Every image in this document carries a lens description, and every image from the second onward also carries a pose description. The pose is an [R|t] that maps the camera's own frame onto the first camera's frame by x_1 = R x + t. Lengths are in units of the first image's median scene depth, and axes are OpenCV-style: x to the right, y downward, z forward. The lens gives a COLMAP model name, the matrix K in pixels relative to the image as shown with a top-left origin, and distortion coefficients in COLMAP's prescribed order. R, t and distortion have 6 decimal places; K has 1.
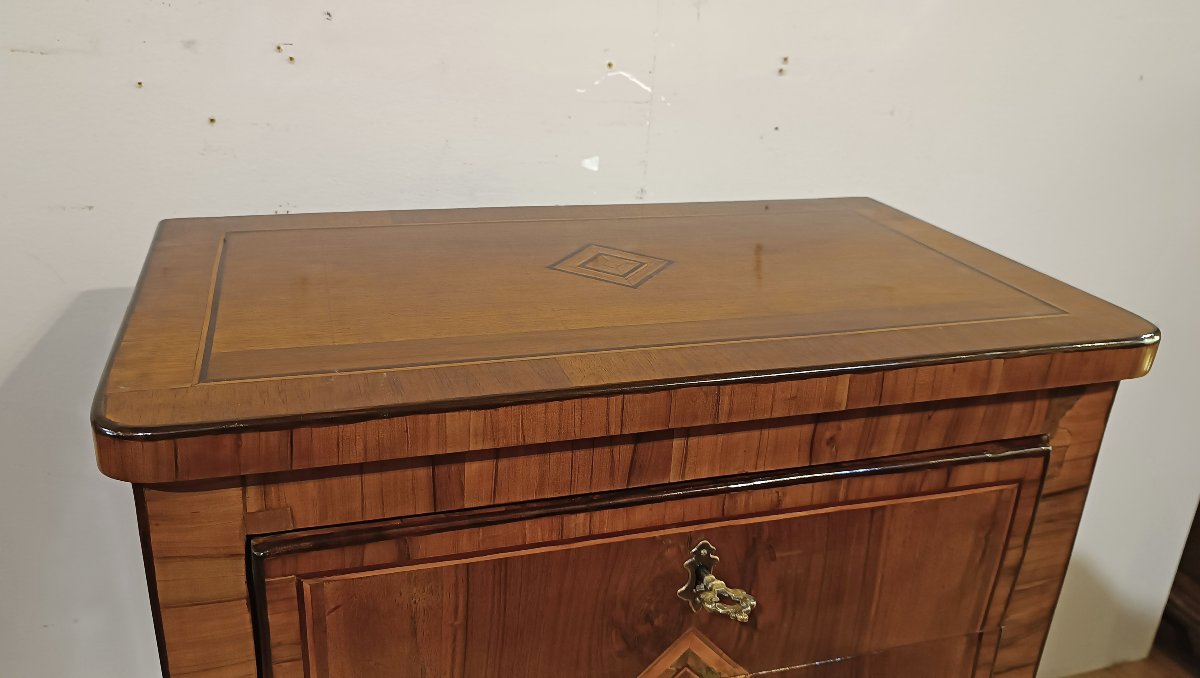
lens RADIAL K [[954.3, 0, 584.1], [0, 954.3, 316.4], [0, 0, 1]] dist [-0.006773, -0.011329]
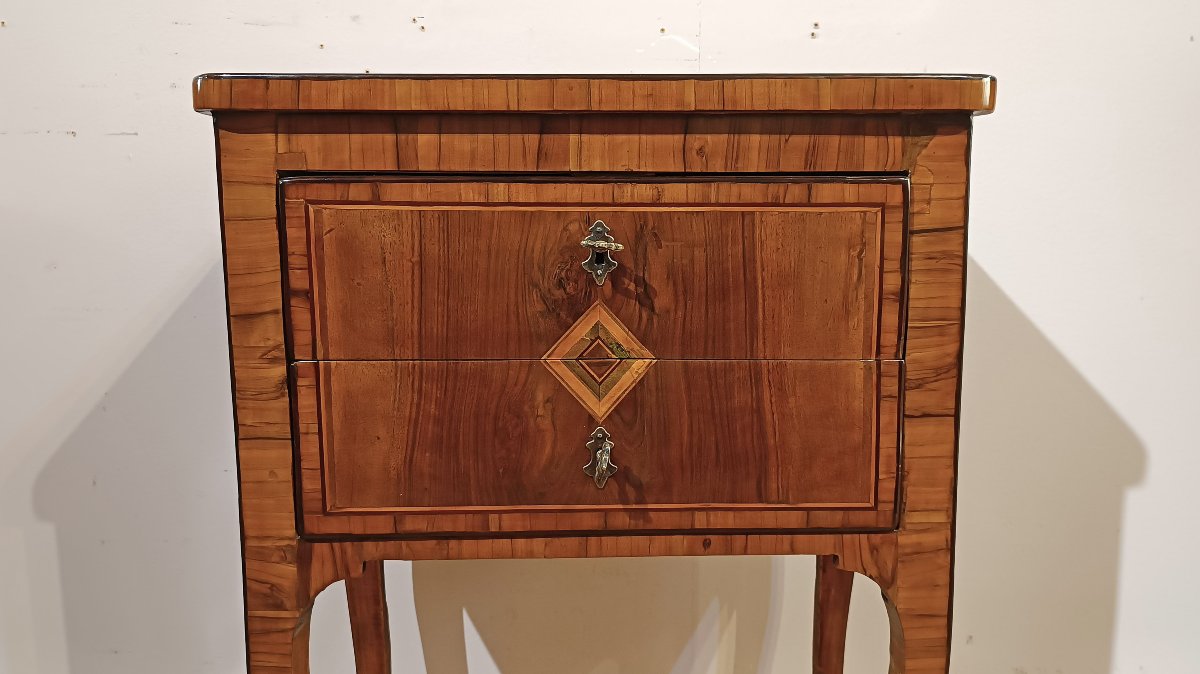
lens RADIAL K [[969.4, 0, 614.2], [0, 969.4, 324.7], [0, 0, 1]] dist [0.026525, -0.054764]
pose [[0.960713, -0.013817, -0.277200, 0.511563], [-0.052261, 0.971889, -0.229567, 0.676196], [0.272579, 0.235035, 0.932984, -0.230218]]
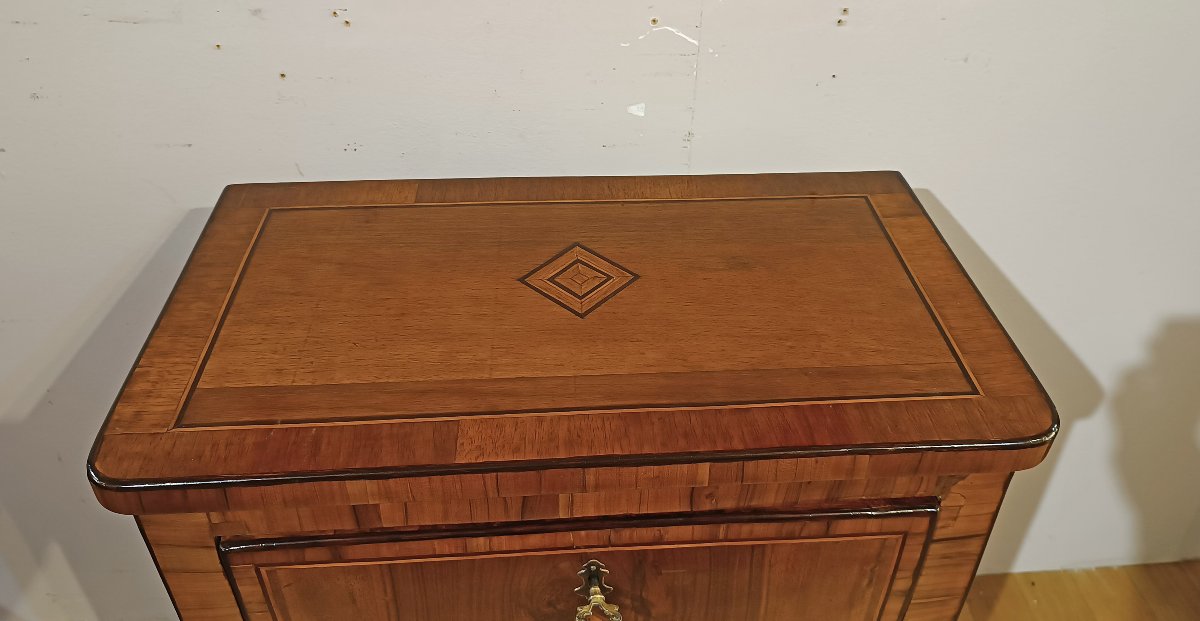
lens RADIAL K [[943.5, 0, 630.6], [0, 943.5, 261.6], [0, 0, 1]] dist [-0.011495, 0.002728]
pose [[0.976790, 0.105634, -0.186341, 0.345281], [-0.058610, 0.968549, 0.241822, -0.408389], [0.206025, -0.225288, 0.952260, -0.034655]]
